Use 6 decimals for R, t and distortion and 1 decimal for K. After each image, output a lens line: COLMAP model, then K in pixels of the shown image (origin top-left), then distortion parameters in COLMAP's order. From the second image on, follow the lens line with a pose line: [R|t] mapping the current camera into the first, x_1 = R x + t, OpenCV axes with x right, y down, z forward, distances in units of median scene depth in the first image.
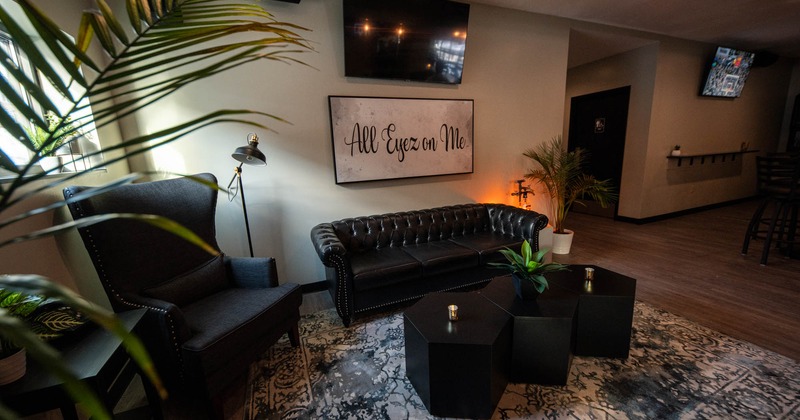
lens RADIAL K [[304.5, 0, 400.0], [0, 304.5, 210.0], [0, 0, 1]] dist [0.013829, -0.000054]
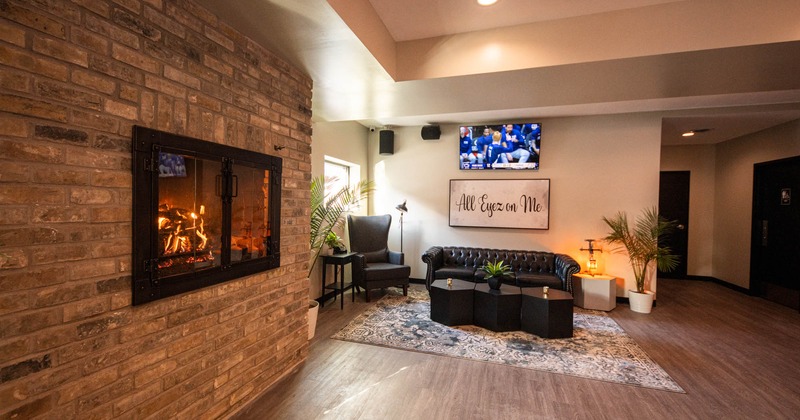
lens RADIAL K [[329.0, 0, 400.0], [0, 329.0, 210.0], [0, 0, 1]] dist [0.000234, 0.000052]
pose [[0.767274, 0.068460, -0.637655, 0.791242], [-0.169923, 0.980452, -0.099200, 0.063256], [0.618399, 0.184466, 0.763908, -0.675701]]
